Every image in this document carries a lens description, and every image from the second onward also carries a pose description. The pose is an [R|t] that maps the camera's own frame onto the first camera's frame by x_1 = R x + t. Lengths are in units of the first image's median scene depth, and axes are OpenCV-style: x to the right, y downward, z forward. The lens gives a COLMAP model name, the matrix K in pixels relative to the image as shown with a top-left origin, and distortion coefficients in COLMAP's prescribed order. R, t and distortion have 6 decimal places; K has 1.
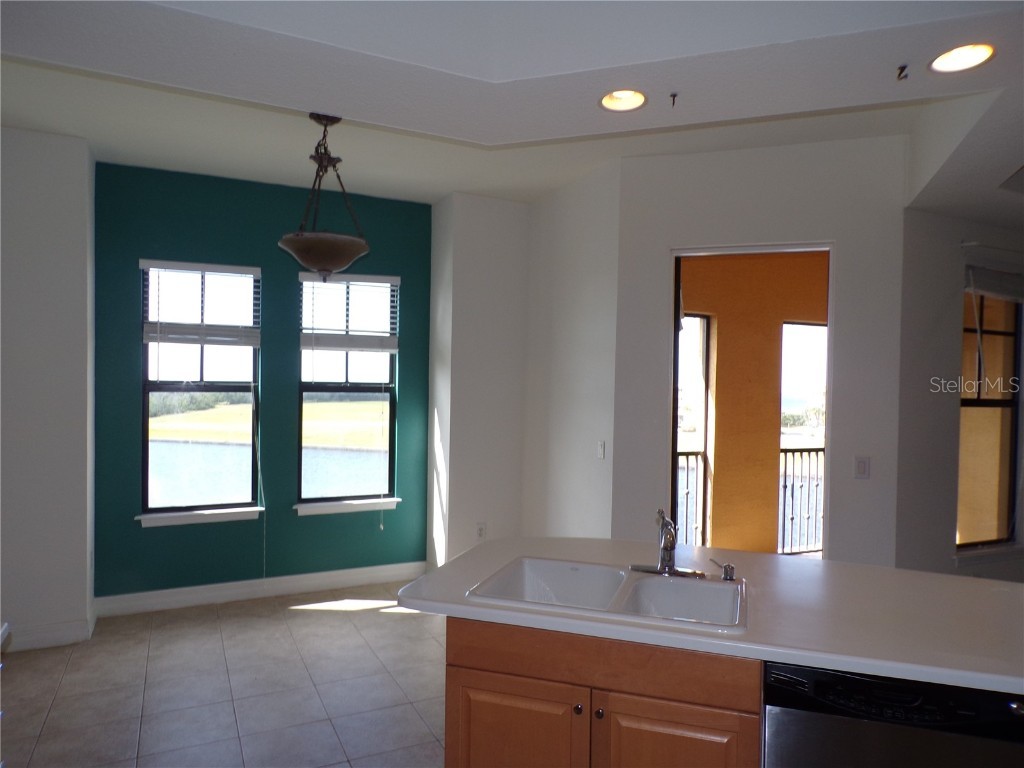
lens RADIAL K [[695.6, 0, 515.4], [0, 695.6, 389.6], [0, 0, 1]] dist [0.003283, 0.000665]
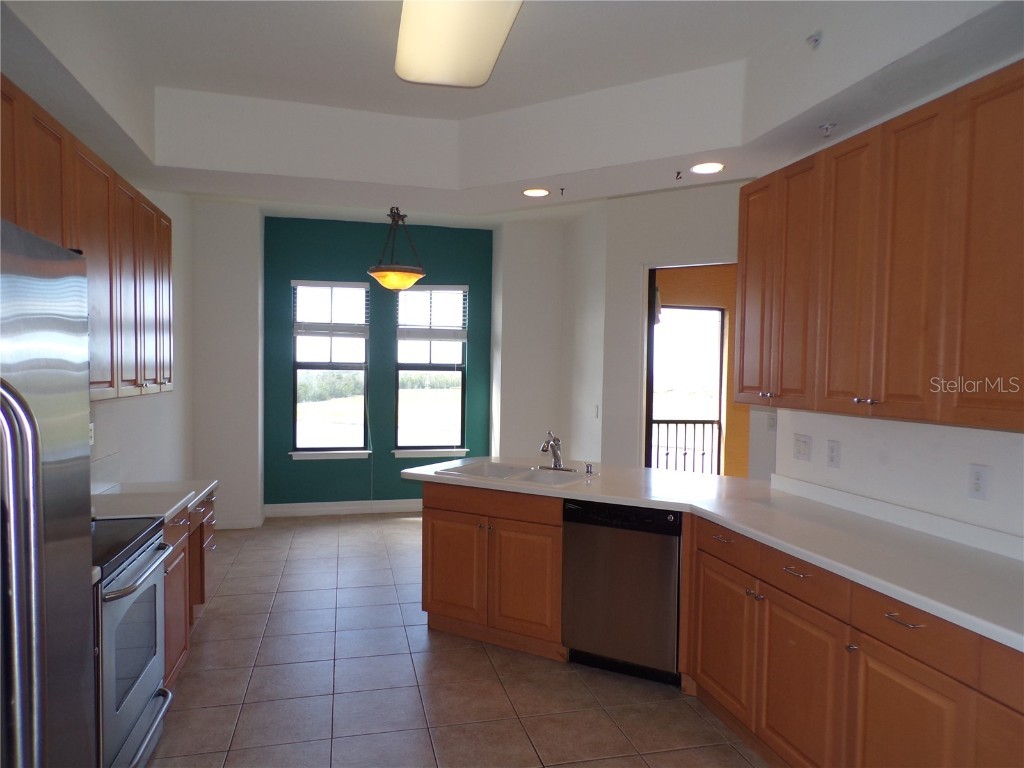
lens RADIAL K [[691.9, 0, 512.0], [0, 691.9, 384.0], [0, 0, 1]] dist [0.002576, -0.001745]
pose [[0.977039, 0.003536, -0.213031, 0.215072], [-0.001492, 0.999951, 0.009754, 0.017209], [0.213055, -0.009212, 0.976997, -0.313887]]
